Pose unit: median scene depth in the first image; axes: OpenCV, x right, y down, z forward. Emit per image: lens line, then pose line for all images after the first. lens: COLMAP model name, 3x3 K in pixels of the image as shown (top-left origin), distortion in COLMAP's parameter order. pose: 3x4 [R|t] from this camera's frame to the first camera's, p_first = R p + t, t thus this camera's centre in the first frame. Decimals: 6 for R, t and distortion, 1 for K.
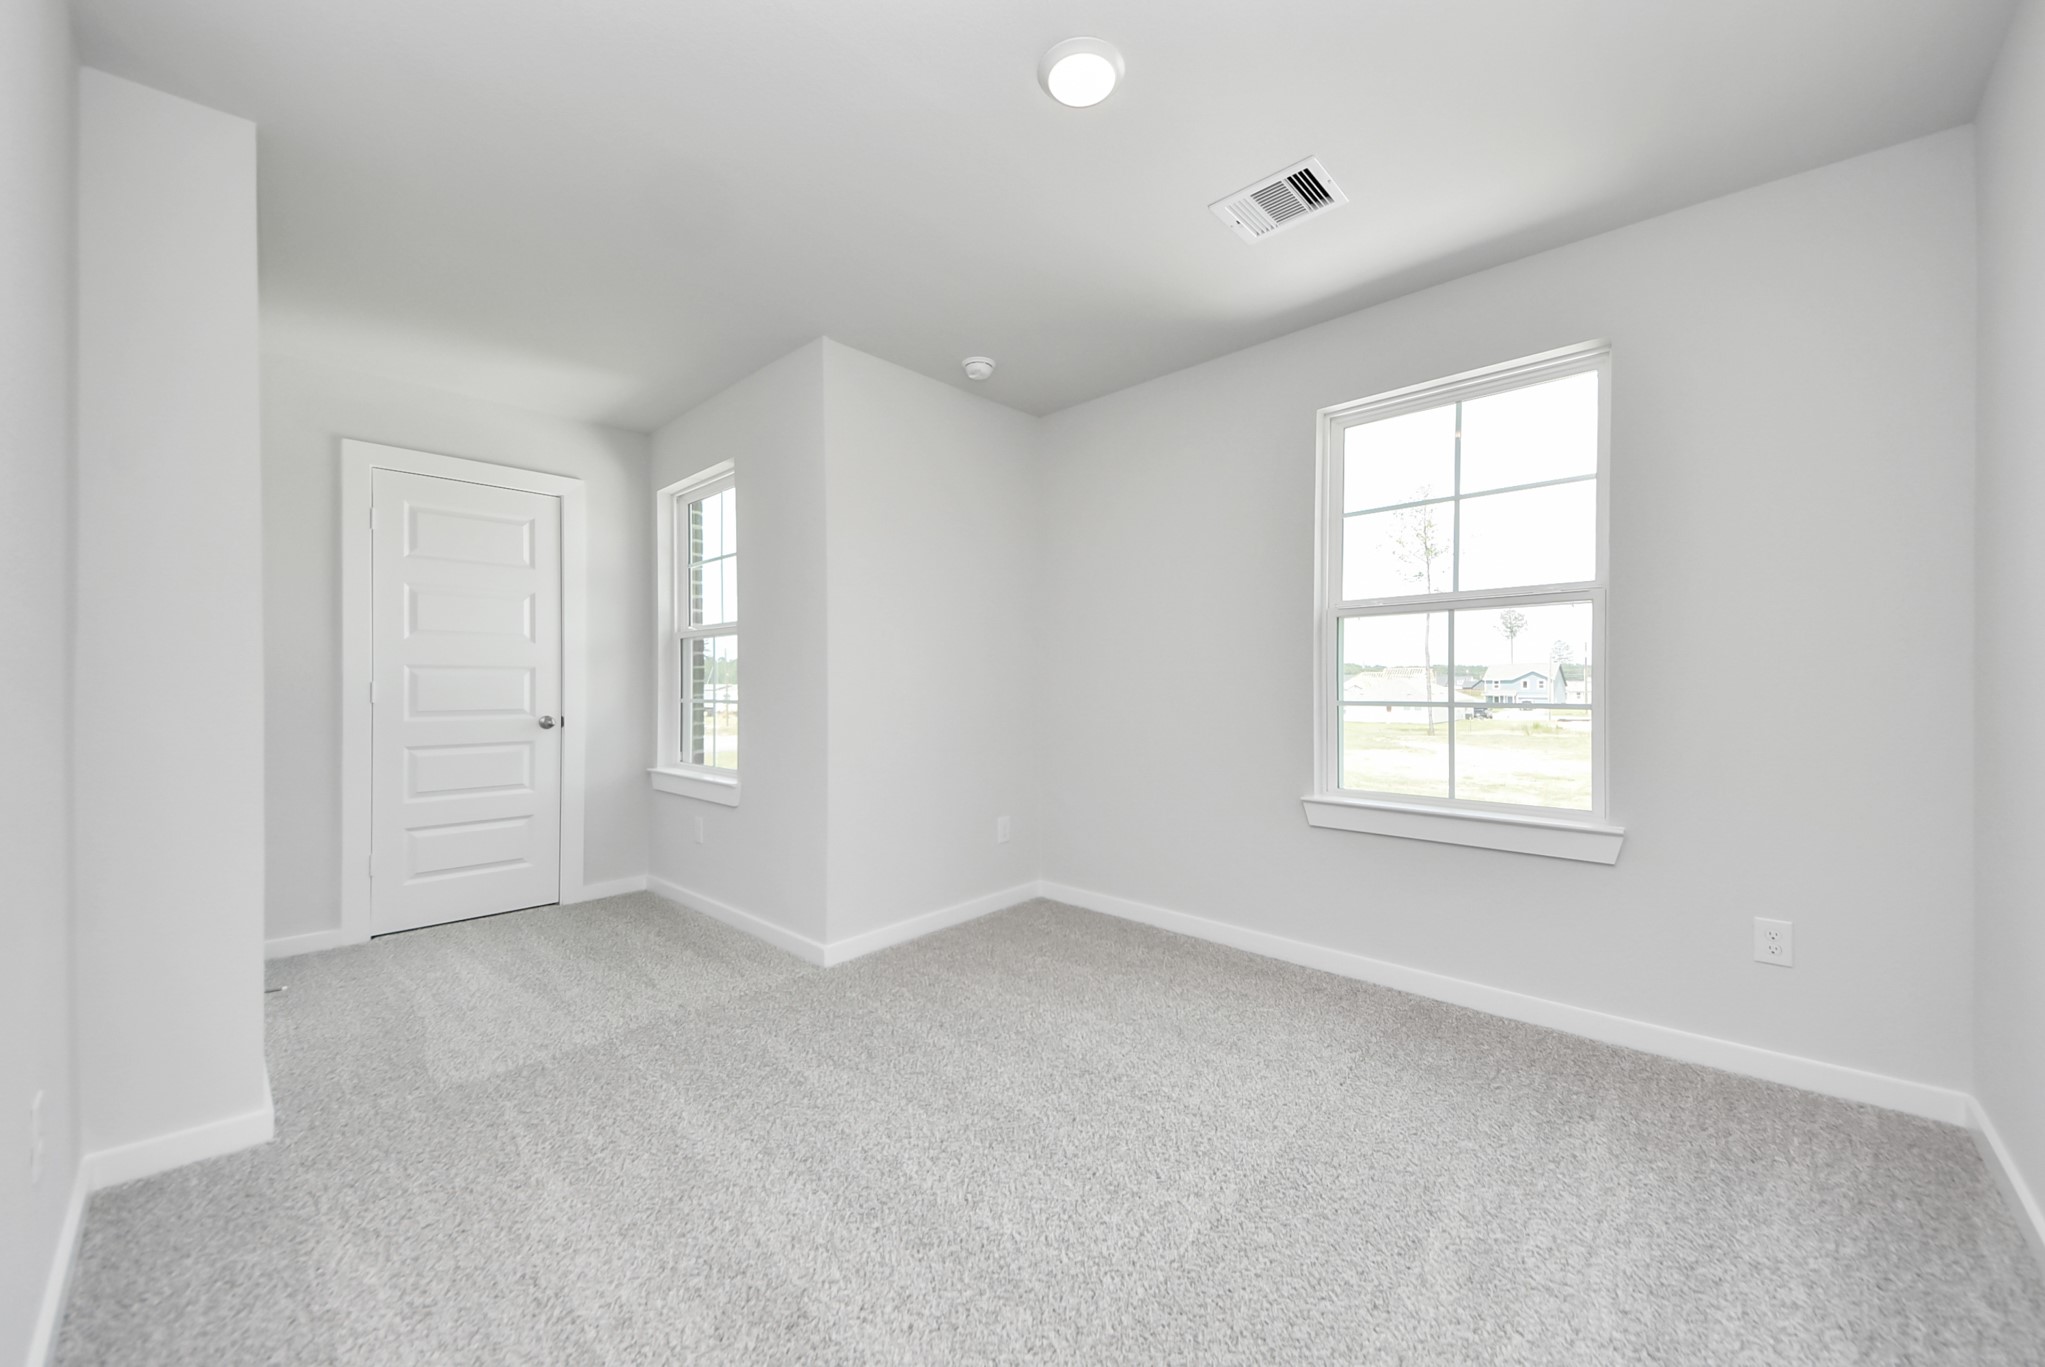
lens RADIAL K [[782.6, 0, 1029.8], [0, 782.6, 684.4], [0, 0, 1]] dist [0.055123, -0.034108]
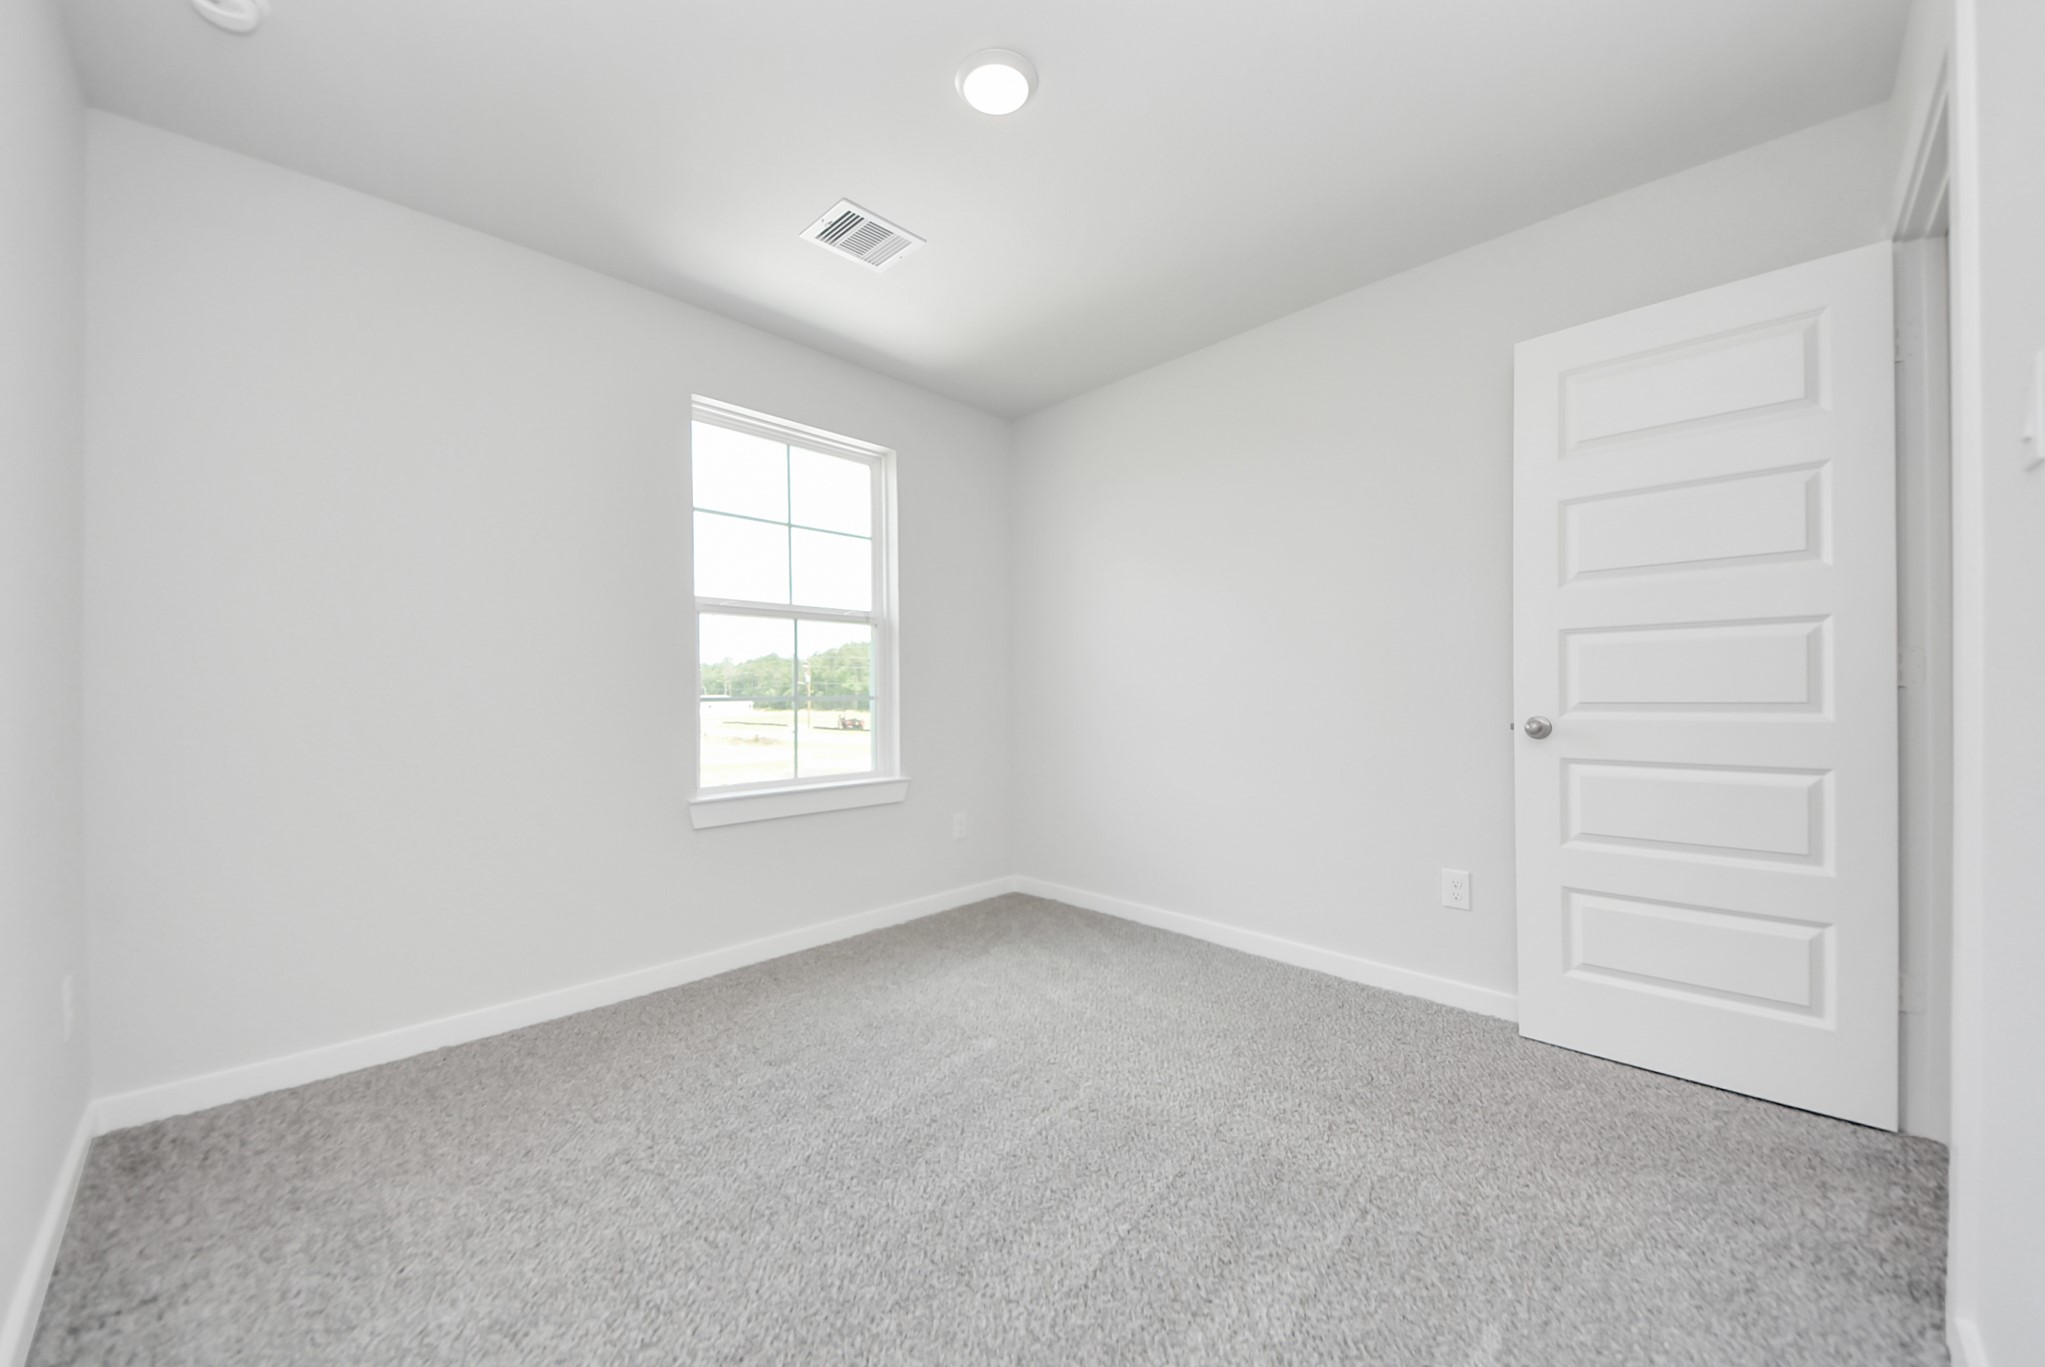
lens RADIAL K [[782.6, 0, 1029.8], [0, 782.6, 684.4], [0, 0, 1]] dist [0.055123, -0.034108]
pose [[-0.011720, 0.014253, 0.999830, -0.650506], [0.003403, 0.999893, -0.014214, 0.021769], [-0.999926, 0.003236, -0.011767, 0.662965]]
